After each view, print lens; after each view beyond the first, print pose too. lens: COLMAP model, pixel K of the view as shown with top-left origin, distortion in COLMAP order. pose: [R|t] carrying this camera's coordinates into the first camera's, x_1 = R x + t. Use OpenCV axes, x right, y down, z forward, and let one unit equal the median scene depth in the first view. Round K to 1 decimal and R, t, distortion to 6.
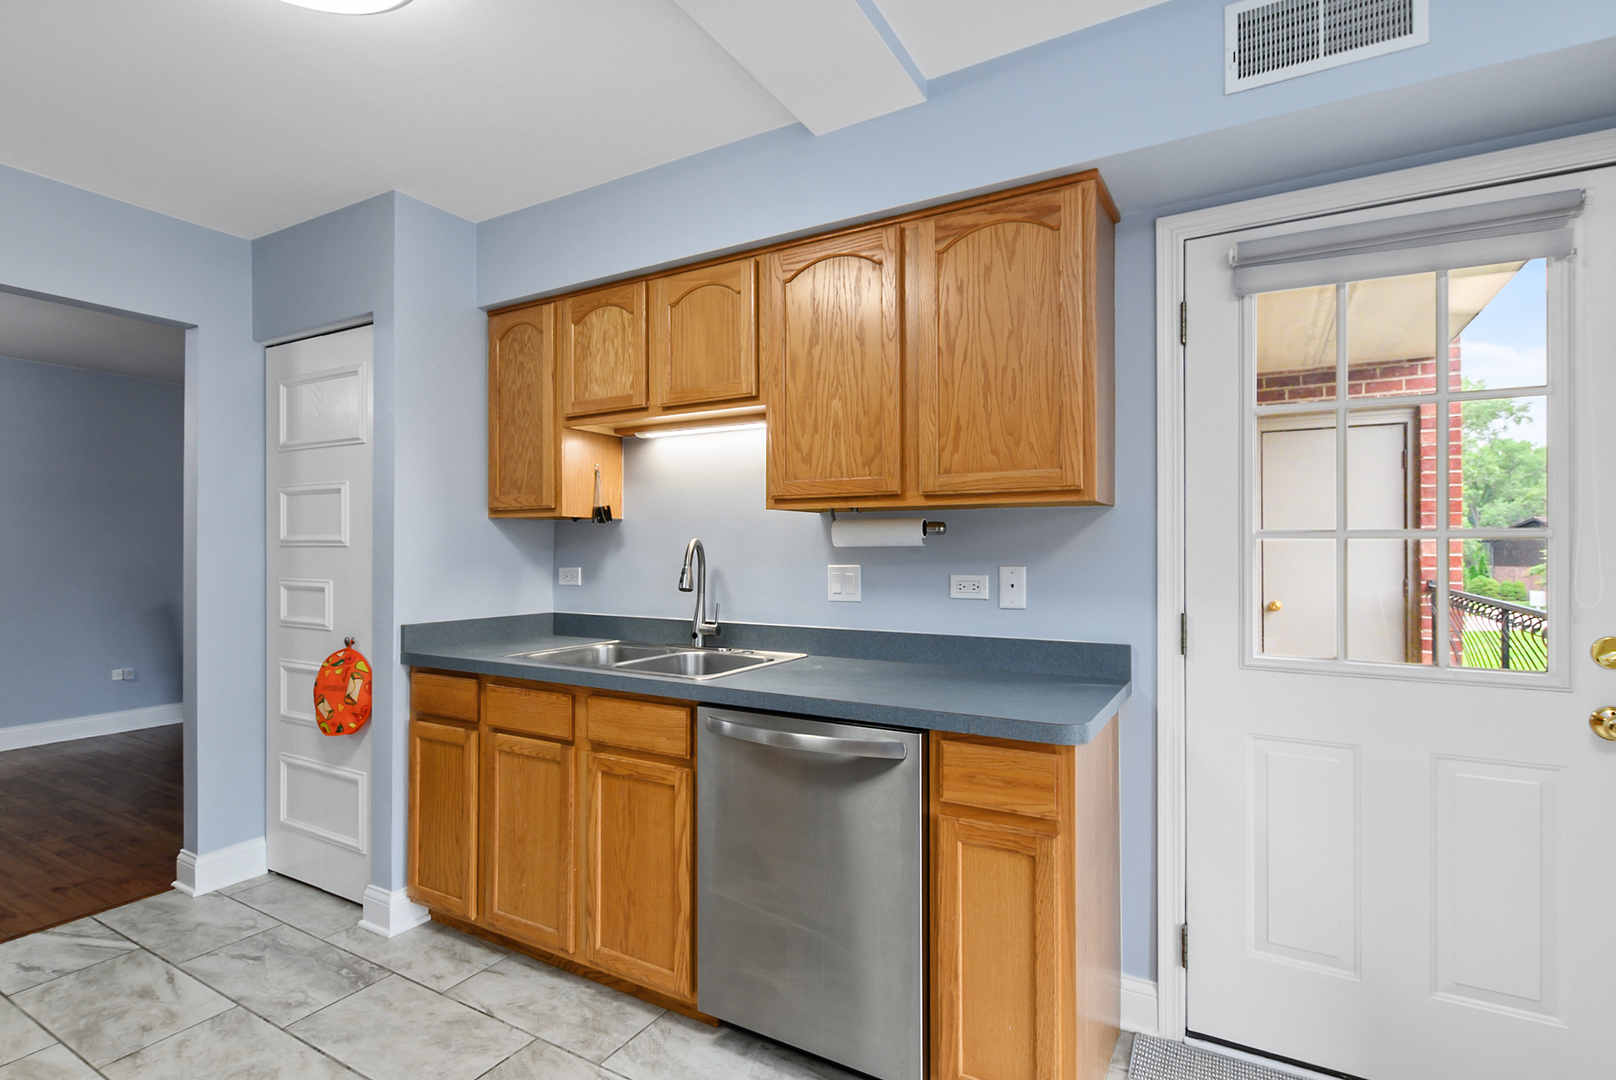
lens RADIAL K [[768.3, 0, 804.3], [0, 768.3, 543.5], [0, 0, 1]] dist [0.005911, -0.001944]
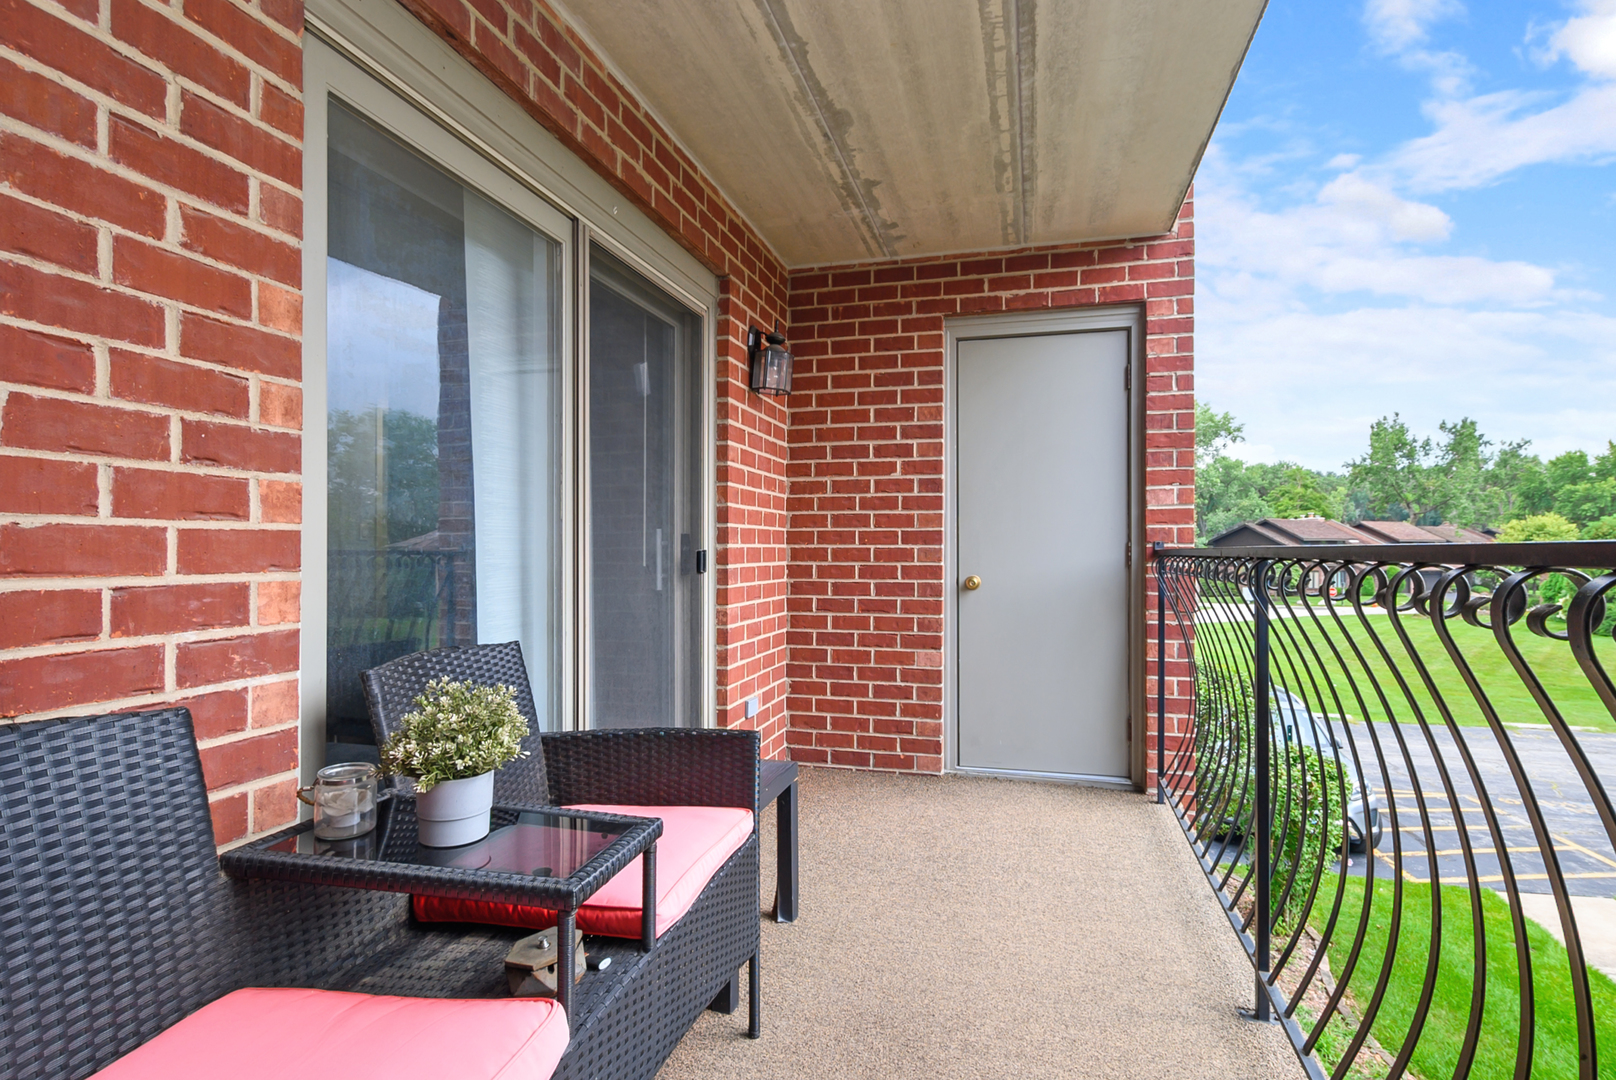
lens RADIAL K [[768.3, 0, 808.2], [0, 768.3, 543.3], [0, 0, 1]] dist [0.005911, -0.001944]
pose [[0.970596, 0.006018, 0.240640, 0.294312], [-0.004845, 0.999973, -0.005463, 0.049907], [-0.240667, 0.004137, 0.970599, 0.346926]]
